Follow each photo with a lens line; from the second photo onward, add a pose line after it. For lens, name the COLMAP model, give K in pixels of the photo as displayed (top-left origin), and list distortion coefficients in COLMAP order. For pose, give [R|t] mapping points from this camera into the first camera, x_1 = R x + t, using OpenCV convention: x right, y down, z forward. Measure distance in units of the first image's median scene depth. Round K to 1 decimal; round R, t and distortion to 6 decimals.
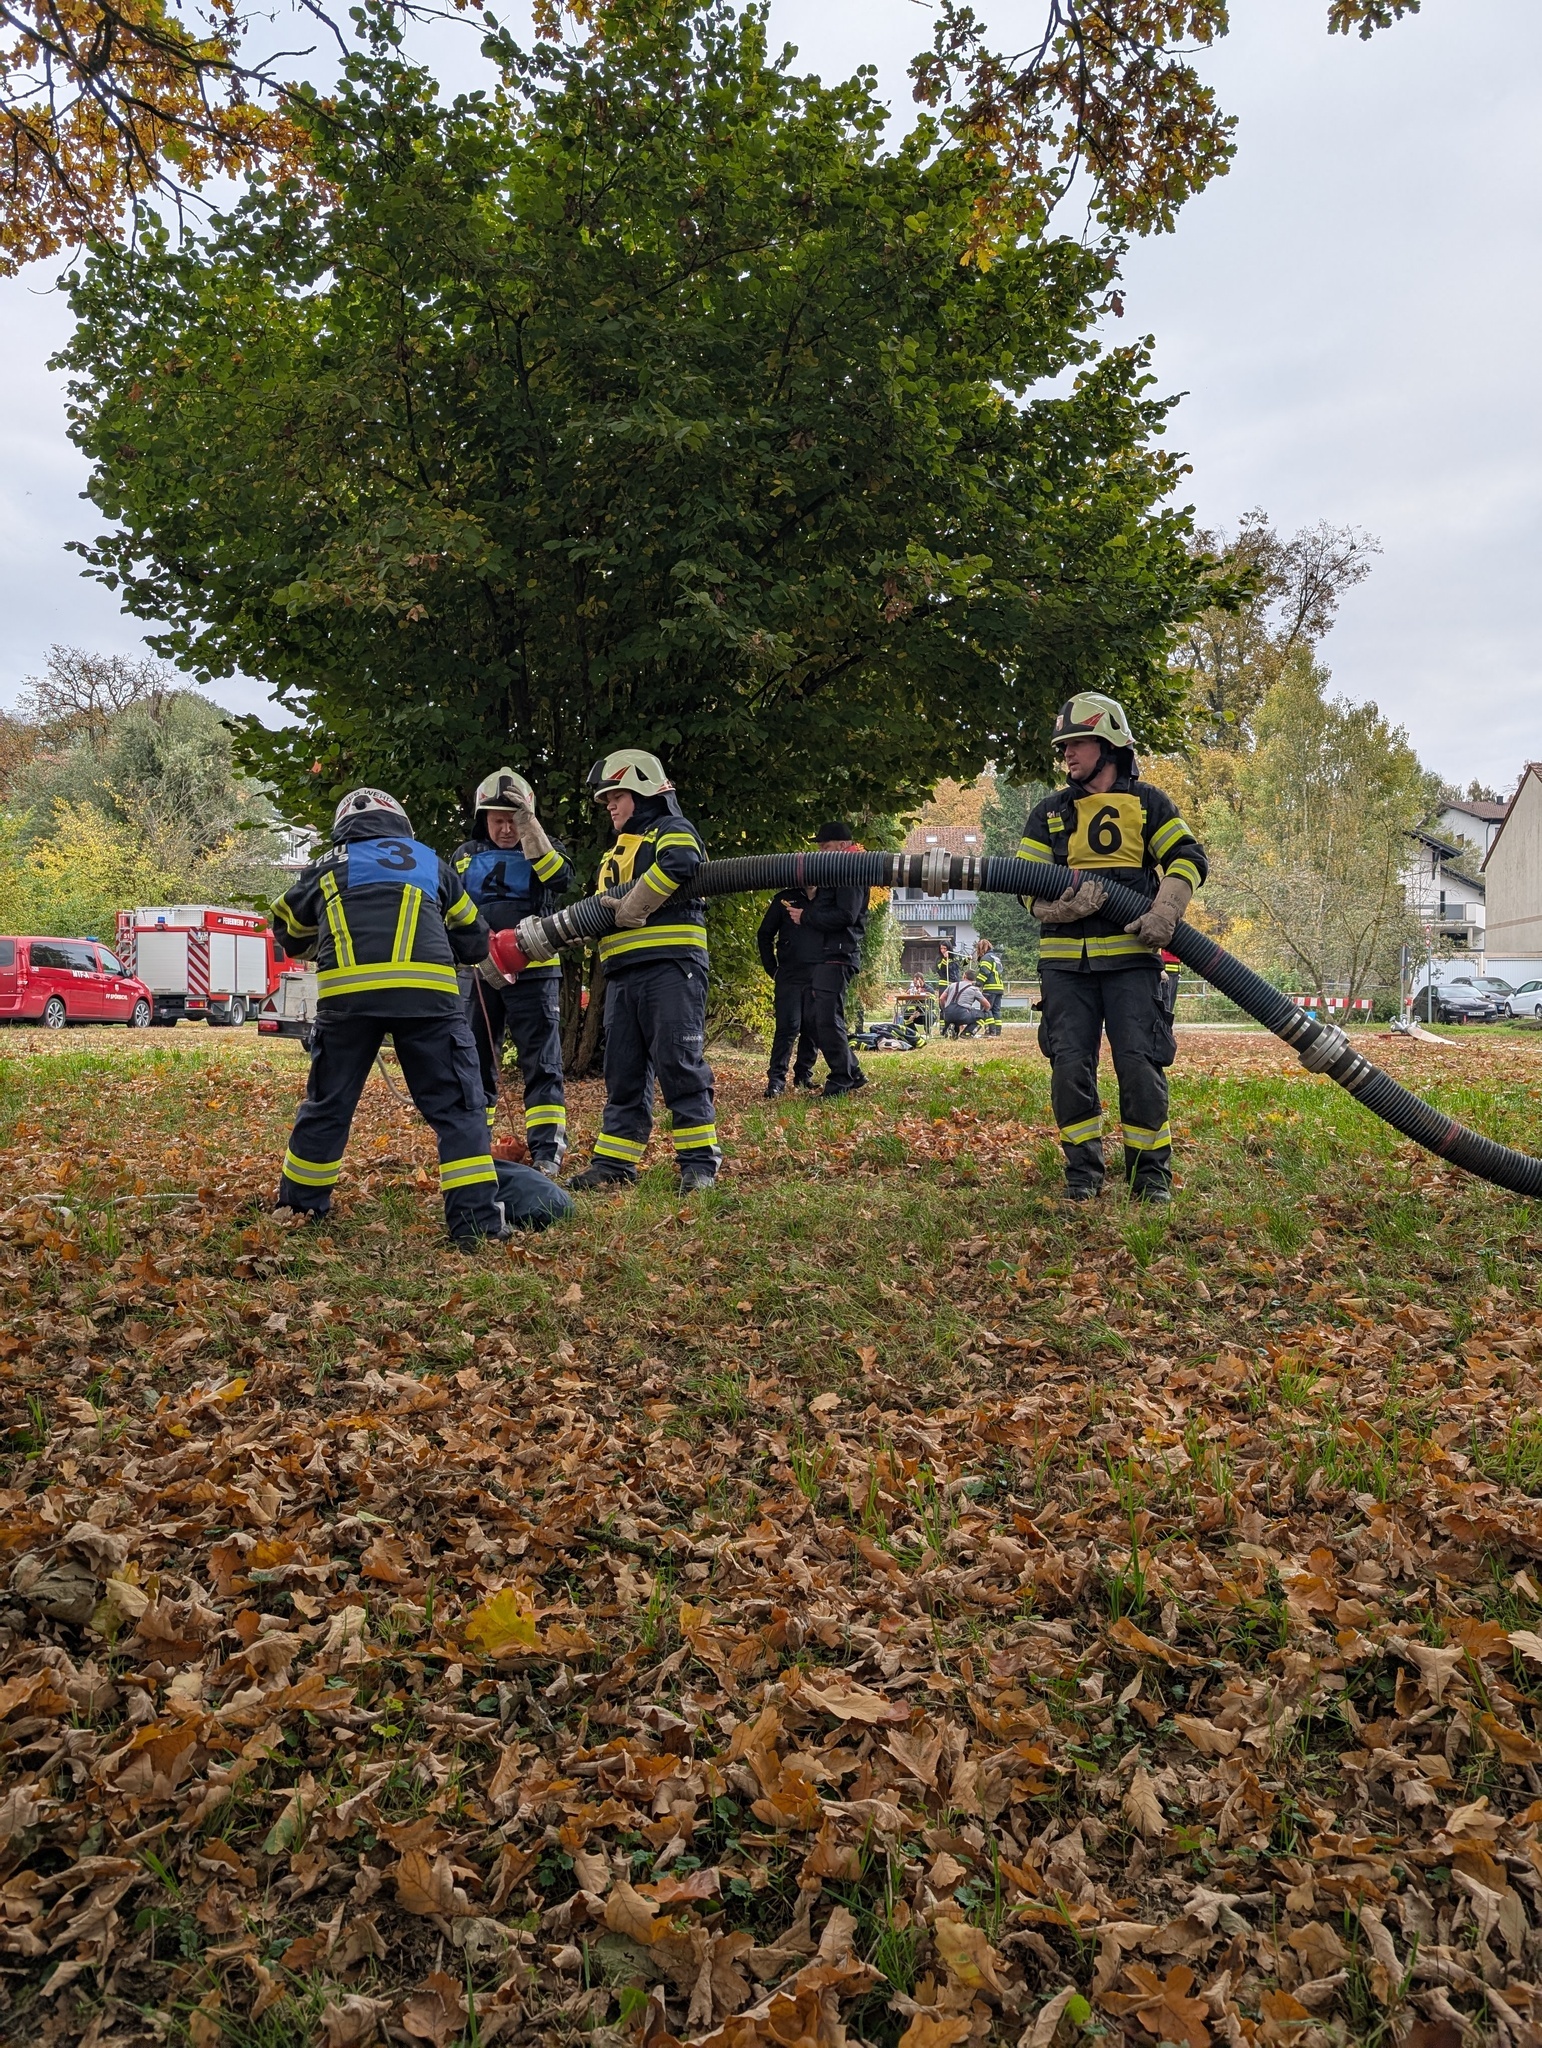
lens RADIAL K [[1543.7, 0, 816.5], [0, 1543.7, 1028.3], [0, 0, 1]] dist [0.017033, -0.002585]
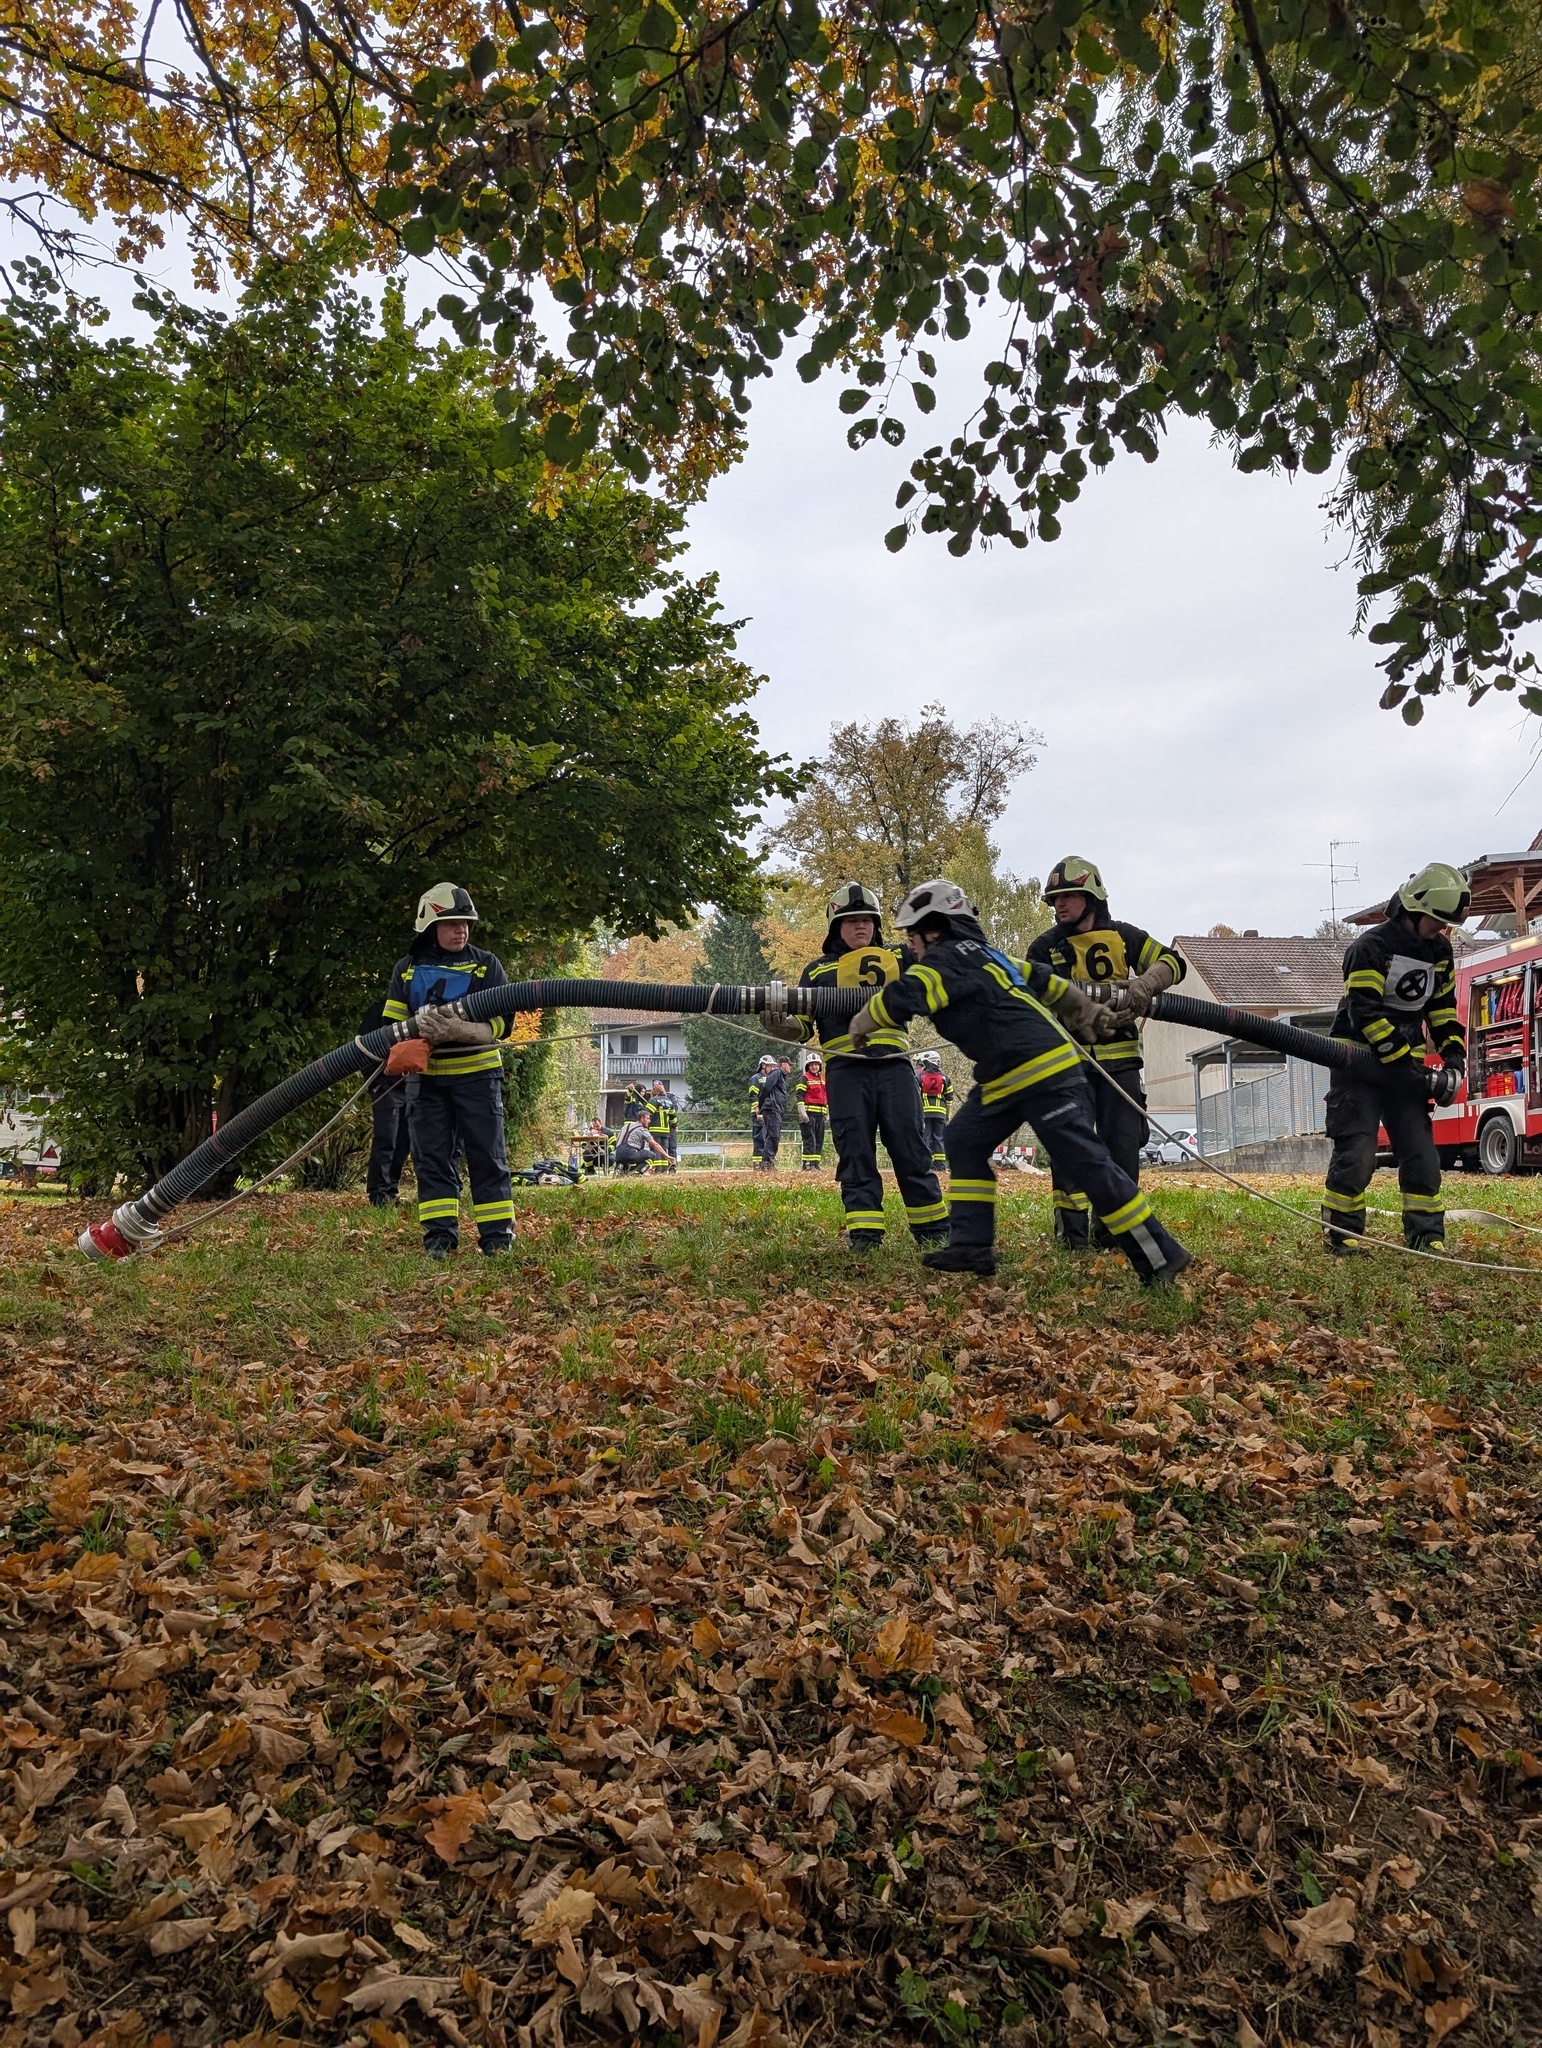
lens RADIAL K [[1543.7, 0, 816.5], [0, 1543.7, 1028.3], [0, 0, 1]] dist [0.017033, -0.002585]
pose [[0.986007, 0.014127, 0.166104, 0.095432], [0.003143, 0.994650, -0.103251, 0.032429], [-0.166674, 0.102329, 0.980688, -0.160247]]
